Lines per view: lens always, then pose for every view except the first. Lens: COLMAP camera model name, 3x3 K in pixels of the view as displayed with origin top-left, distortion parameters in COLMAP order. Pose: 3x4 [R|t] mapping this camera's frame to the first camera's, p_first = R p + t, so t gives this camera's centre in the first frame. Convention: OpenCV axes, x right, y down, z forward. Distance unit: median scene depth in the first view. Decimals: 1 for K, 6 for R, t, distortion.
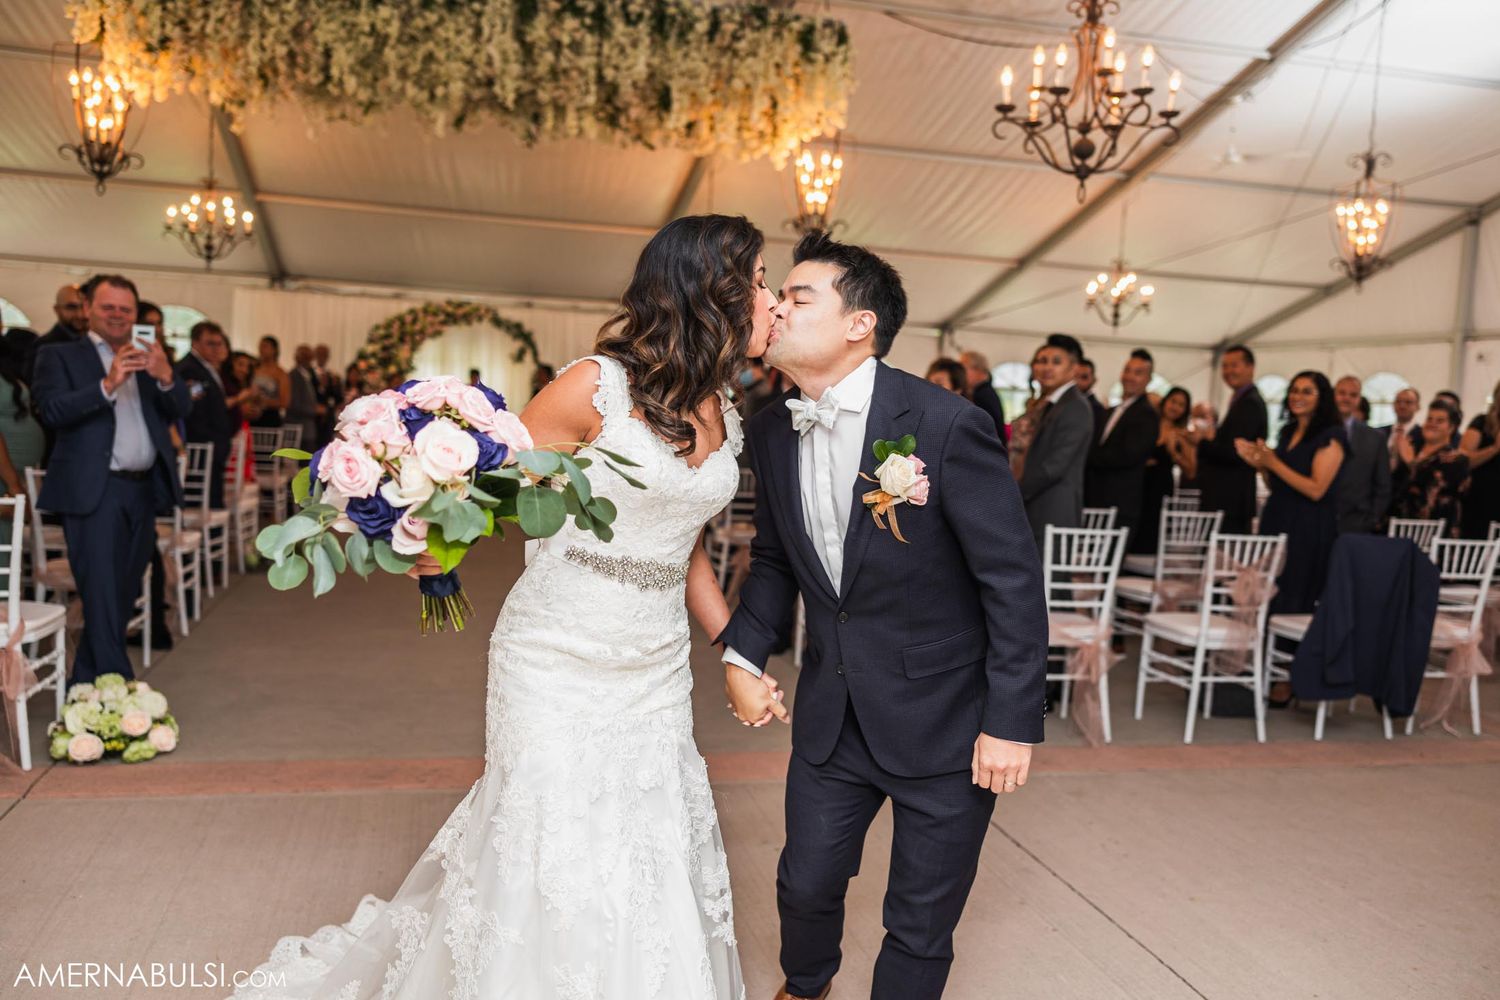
lens RADIAL K [[1258.7, 0, 750.0], [0, 1258.7, 500.0], [0, 0, 1]] dist [-0.010862, 0.159354]
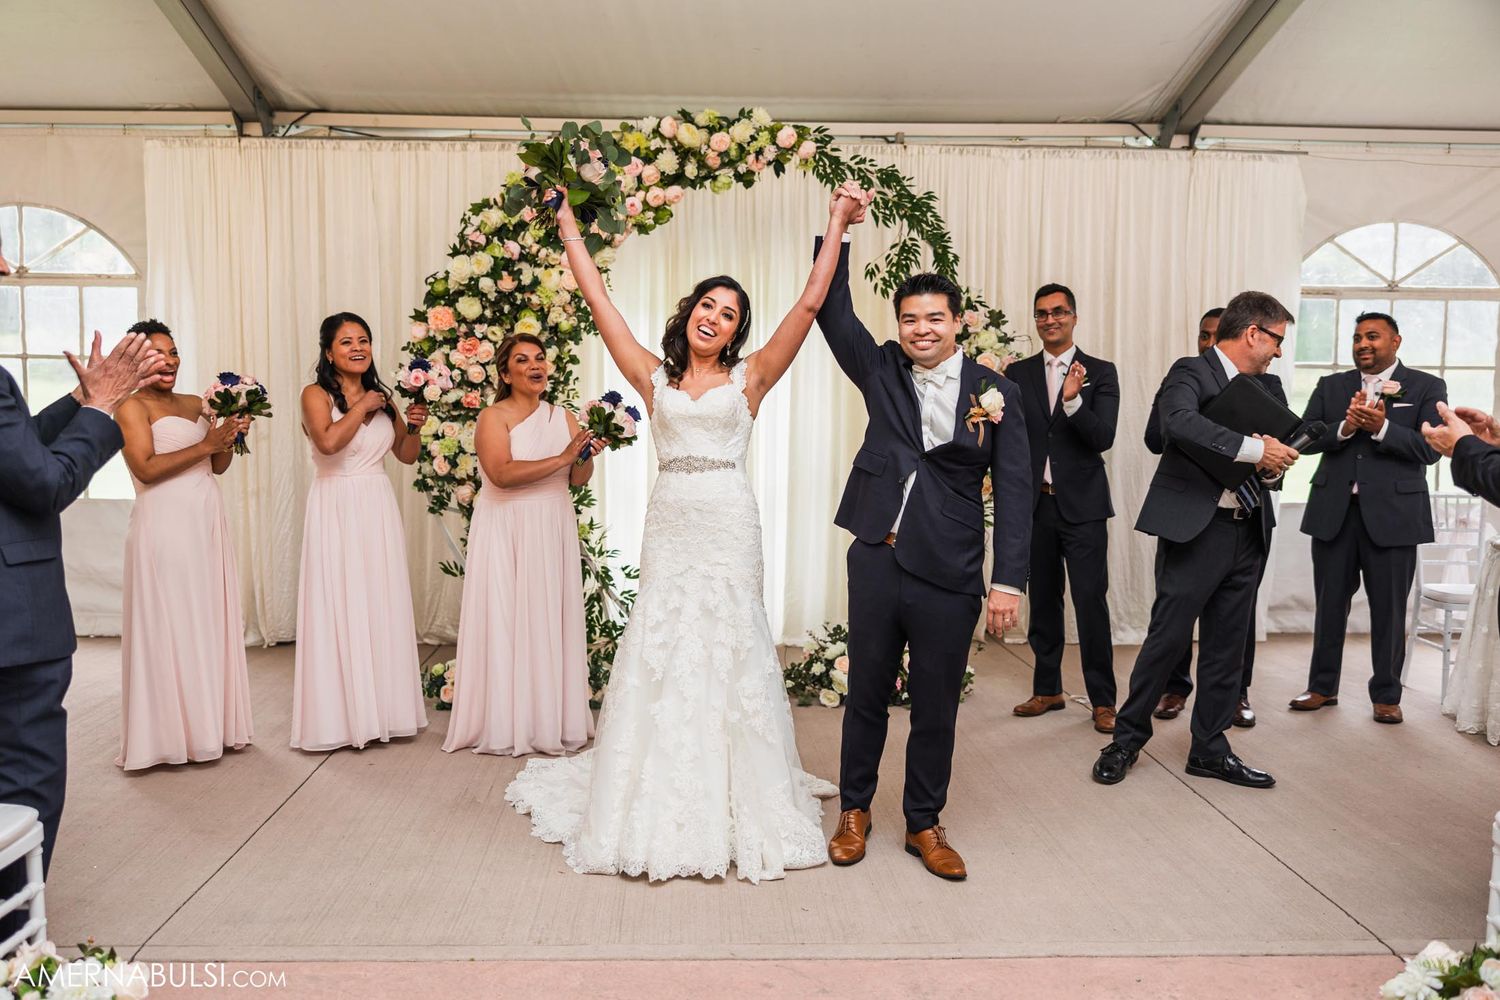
lens RADIAL K [[1399.3, 0, 750.0], [0, 1399.3, 500.0], [0, 0, 1]] dist [0.002633, 0.000972]
pose [[0.978363, -0.030509, -0.204635, -0.200492], [0.032868, 0.999427, 0.008139, -0.078568], [0.204270, -0.014689, 0.978804, 0.854097]]
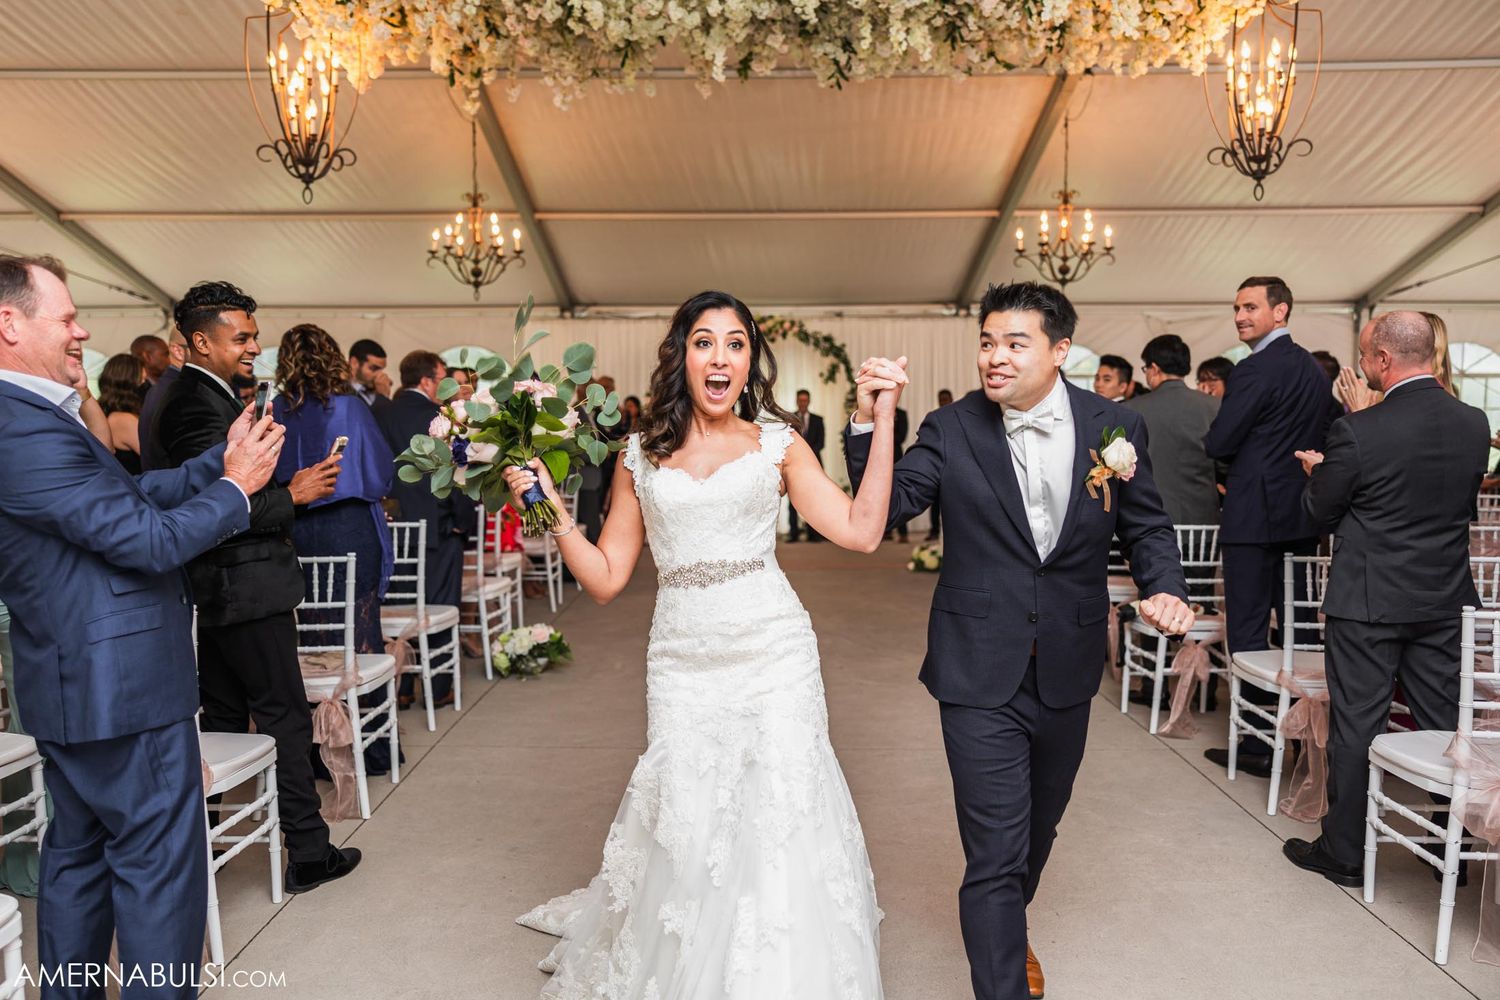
lens RADIAL K [[1258.7, 0, 750.0], [0, 1258.7, 500.0], [0, 0, 1]] dist [-0.010862, 0.159354]
pose [[0.969146, -0.040750, -0.243095, -0.042618], [0.037797, 0.999144, -0.016802, -0.022275], [0.243571, 0.007095, 0.969857, 0.209019]]
